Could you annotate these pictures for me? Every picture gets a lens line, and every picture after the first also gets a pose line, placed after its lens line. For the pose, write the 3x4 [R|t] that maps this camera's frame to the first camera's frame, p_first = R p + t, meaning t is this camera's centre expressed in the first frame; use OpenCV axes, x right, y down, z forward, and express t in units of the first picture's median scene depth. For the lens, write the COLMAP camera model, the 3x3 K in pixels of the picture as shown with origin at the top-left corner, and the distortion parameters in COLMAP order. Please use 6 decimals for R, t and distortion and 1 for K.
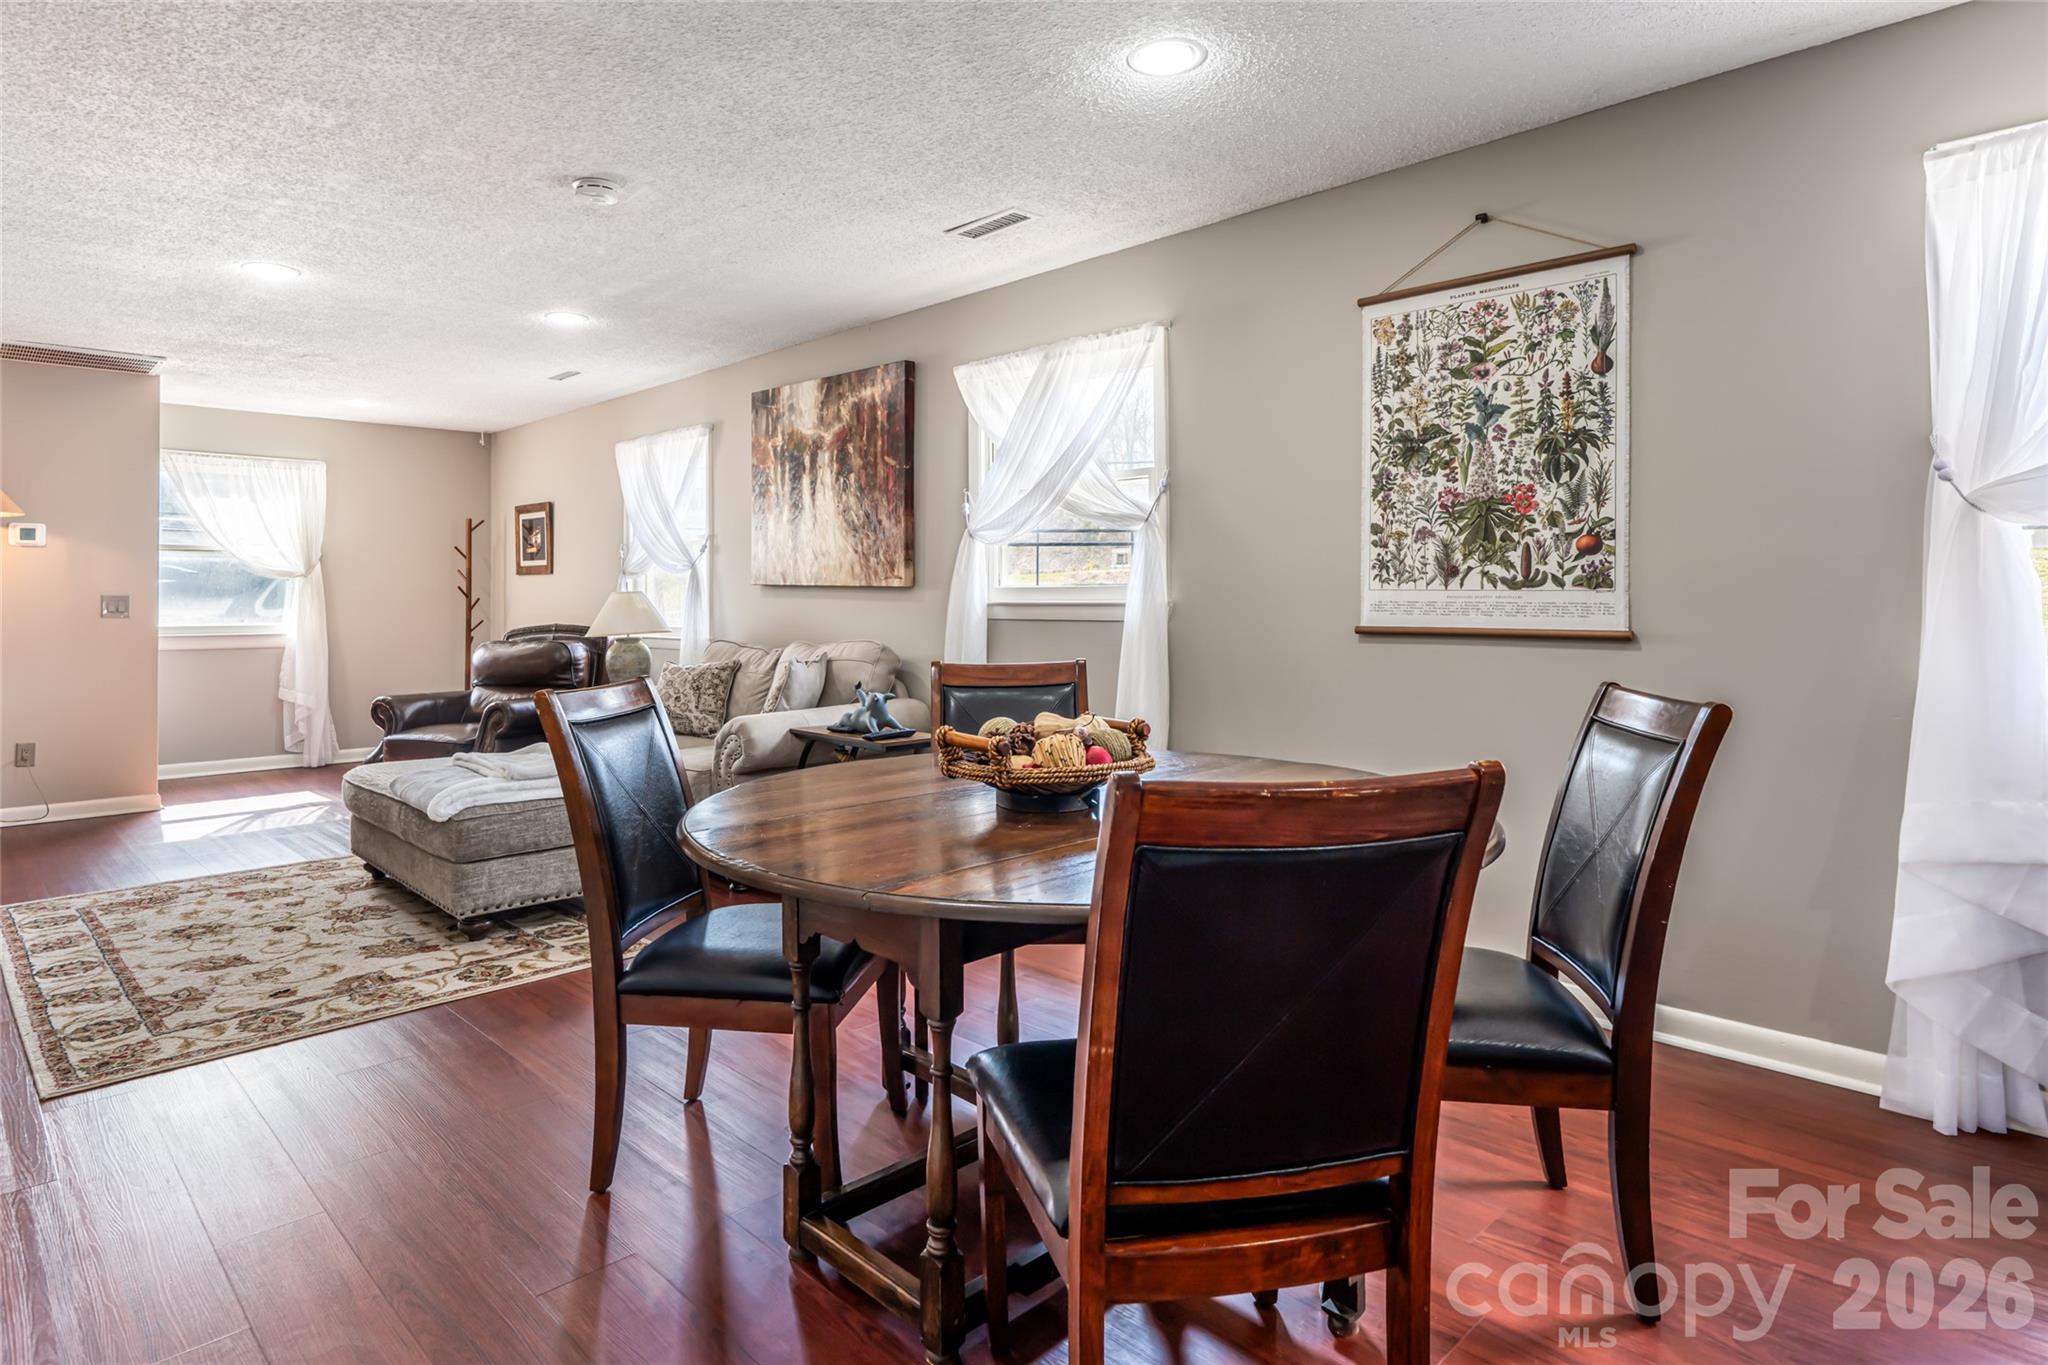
lens RADIAL K [[1100.0, 0, 1023.6], [0, 1100.0, 599.2], [0, 0, 1]] dist [0.000015, -0.000015]
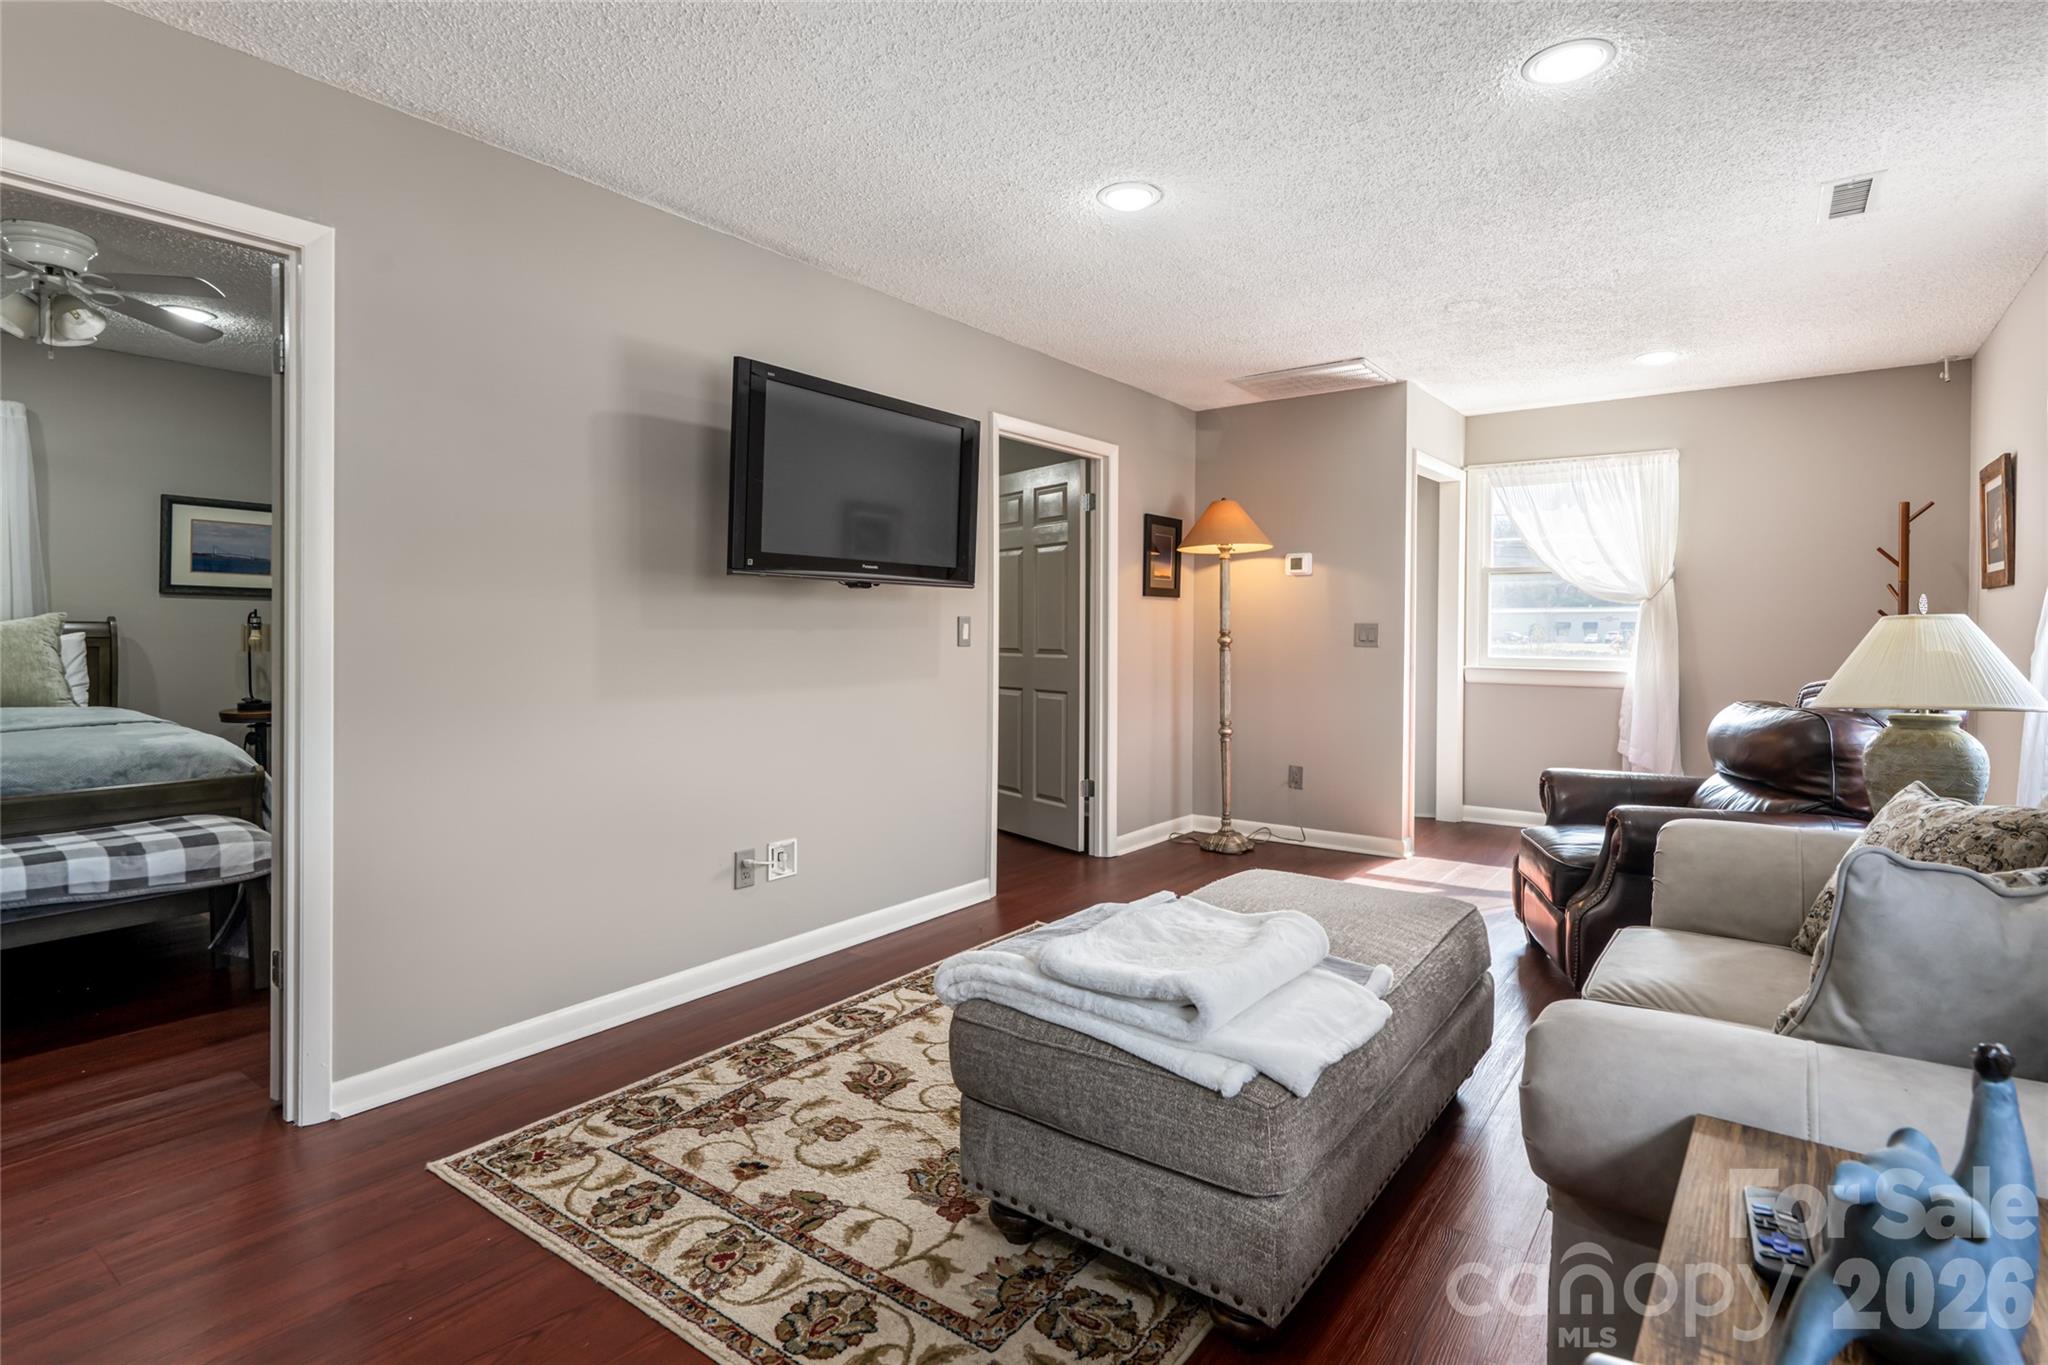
lens RADIAL K [[1020.1, 0, 1026.7], [0, 1020.1, 635.7], [0, 0, 1]] dist [-0.000057, 0.000007]
pose [[0.136447, 0.011682, -0.990578, 0.007601], [-0.005179, 0.999925, 0.011078, -0.001143], [0.990634, 0.003619, 0.136497, 0.589479]]
